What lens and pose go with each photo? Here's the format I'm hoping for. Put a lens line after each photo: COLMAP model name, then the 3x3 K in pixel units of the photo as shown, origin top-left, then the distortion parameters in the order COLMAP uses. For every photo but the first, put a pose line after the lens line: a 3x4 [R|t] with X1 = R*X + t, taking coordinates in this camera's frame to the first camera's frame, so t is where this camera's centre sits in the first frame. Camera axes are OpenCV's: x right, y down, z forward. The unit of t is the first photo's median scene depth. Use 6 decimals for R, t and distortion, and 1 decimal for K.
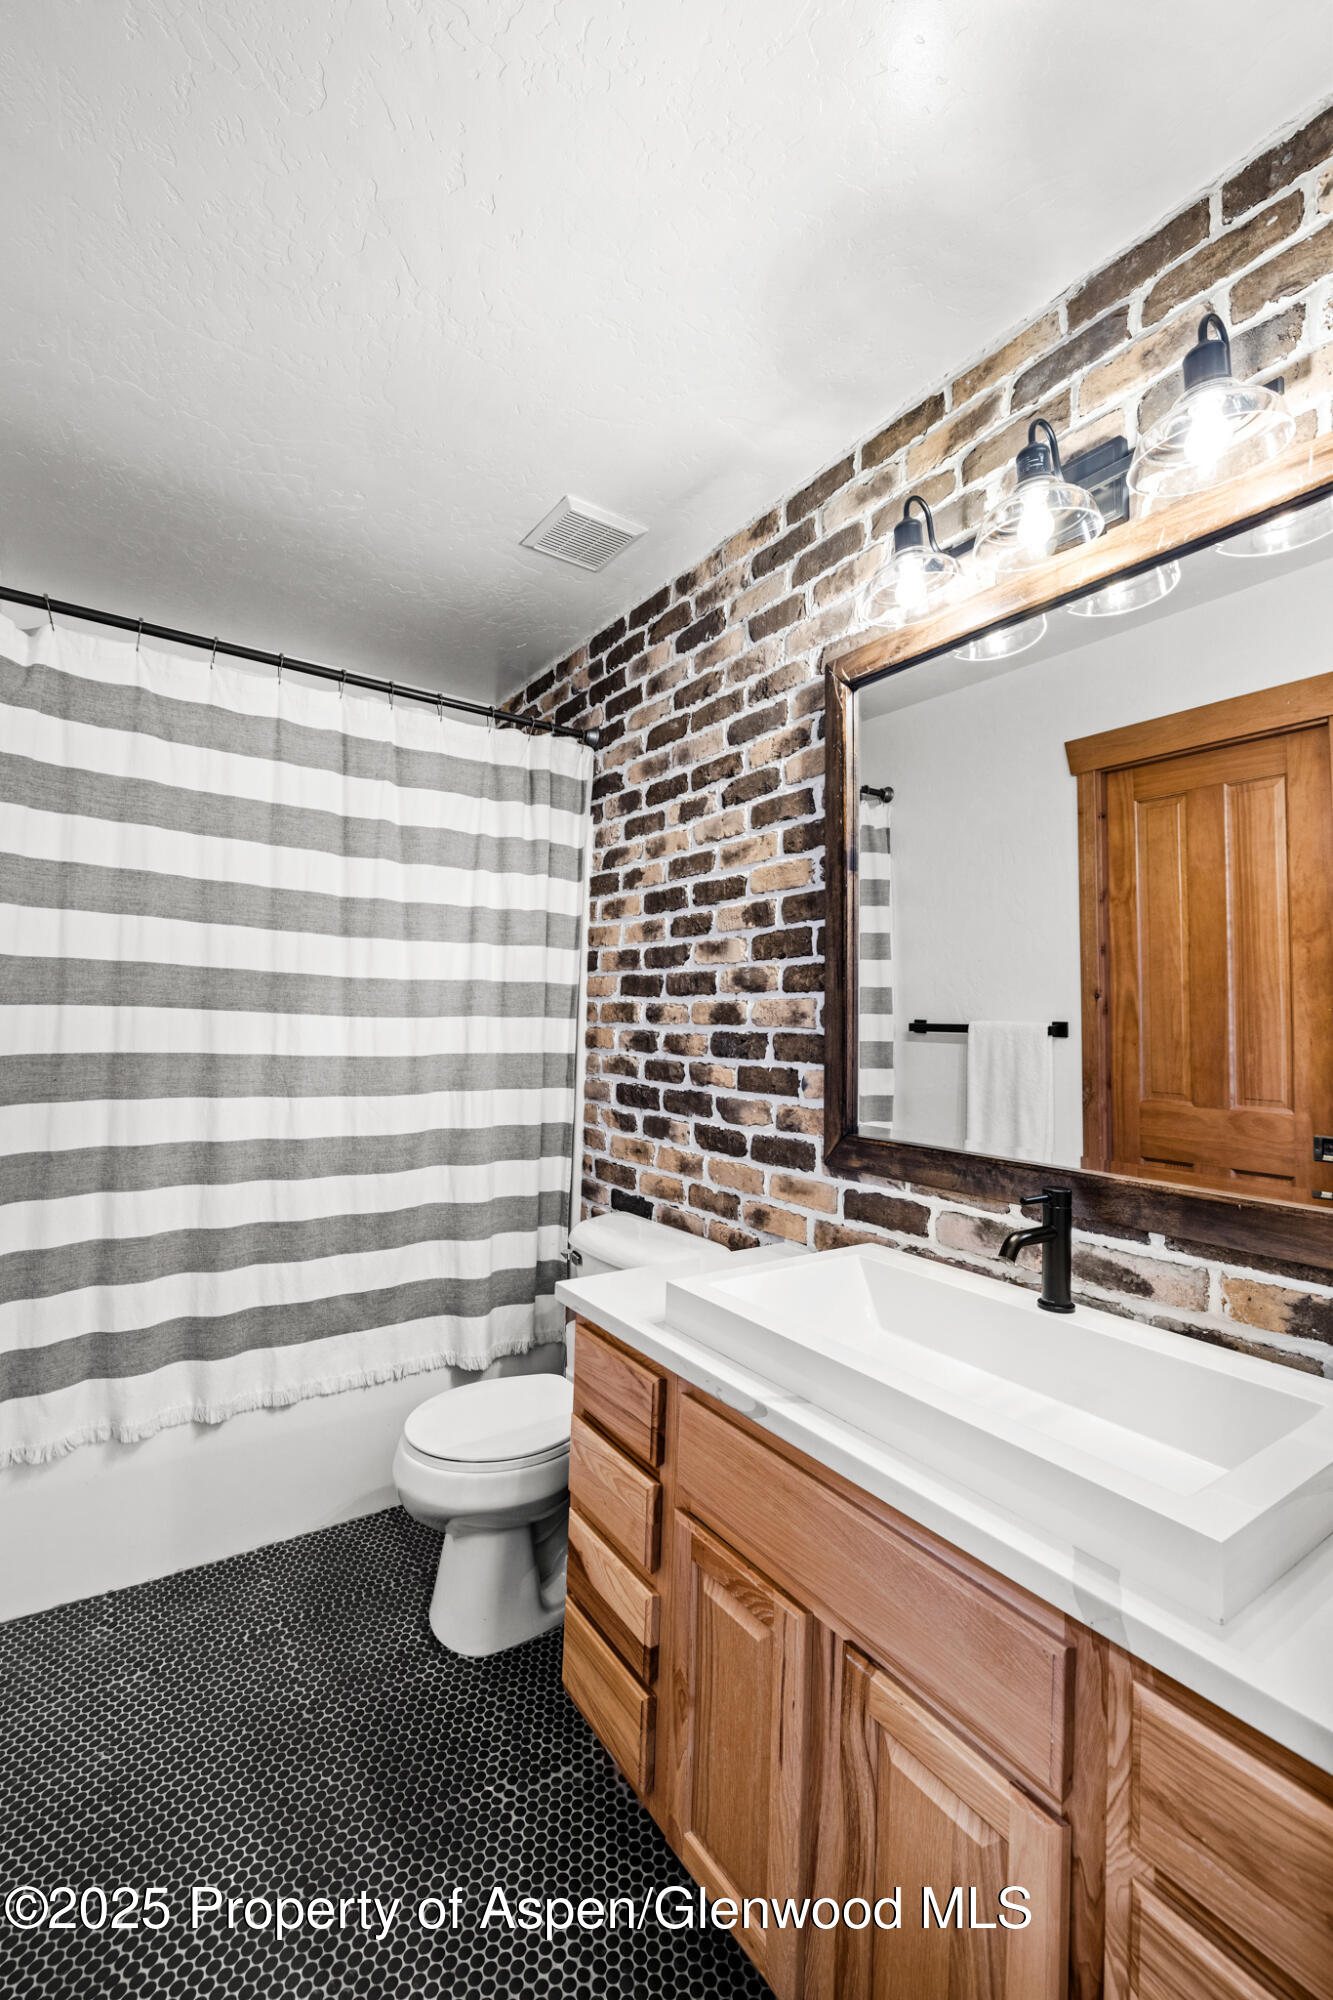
lens RADIAL K [[849.9, 0, 673.4], [0, 849.9, 996.6], [0, 0, 1]] dist [-0.001293, 0.000759]
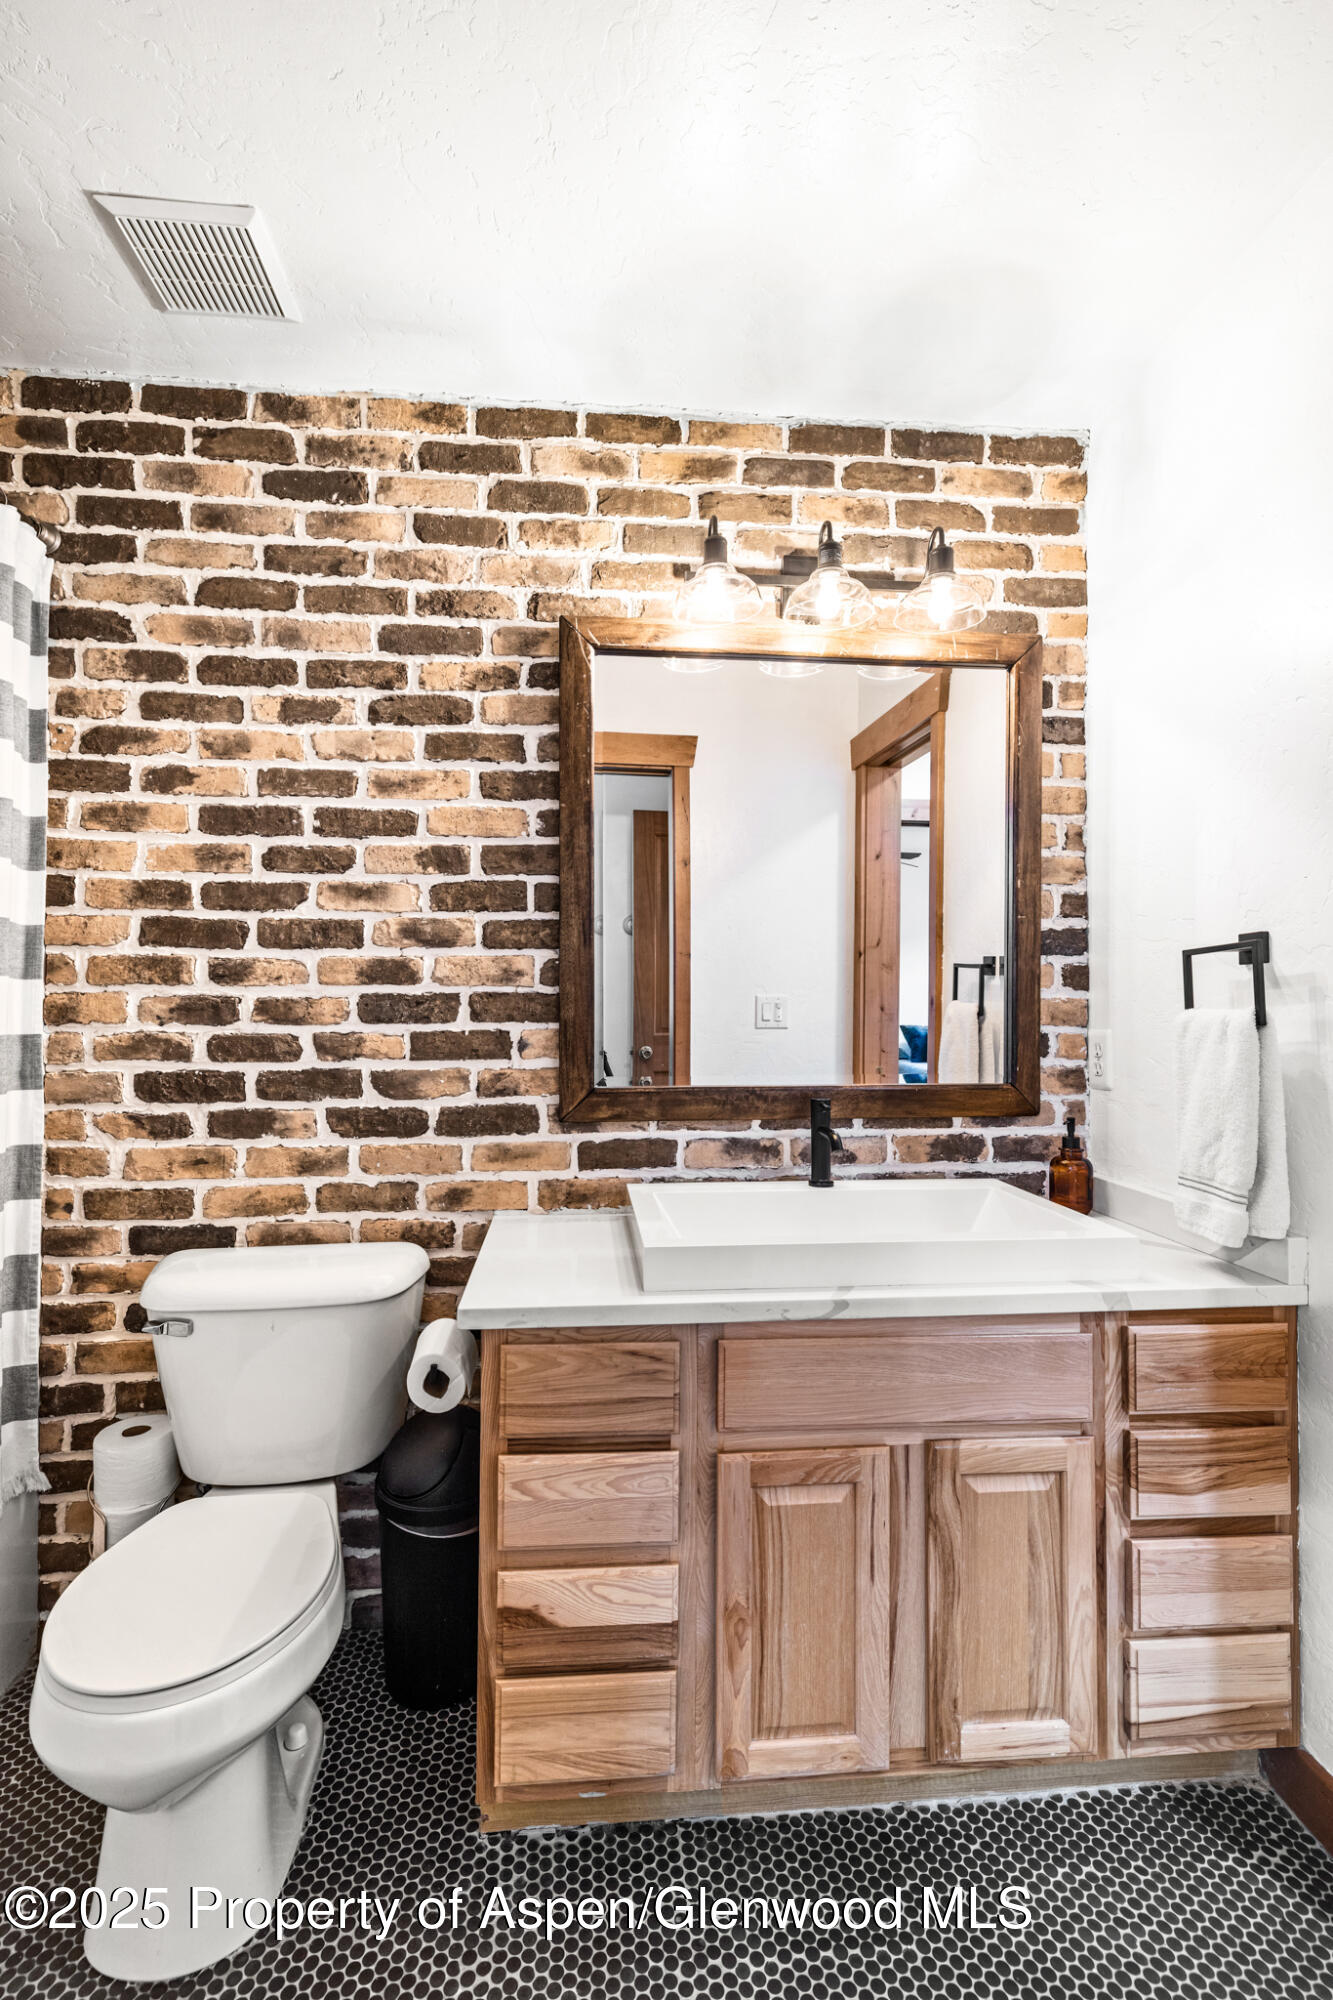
lens RADIAL K [[849.9, 0, 665.1], [0, 849.9, 1002.9], [0, 0, 1]] dist [-0.001293, 0.000759]
pose [[0.490592, -0.014483, 0.871269, -0.533198], [-0.013783, 0.999608, 0.024377, 0.026782], [-0.871280, -0.023968, 0.490200, 0.343644]]
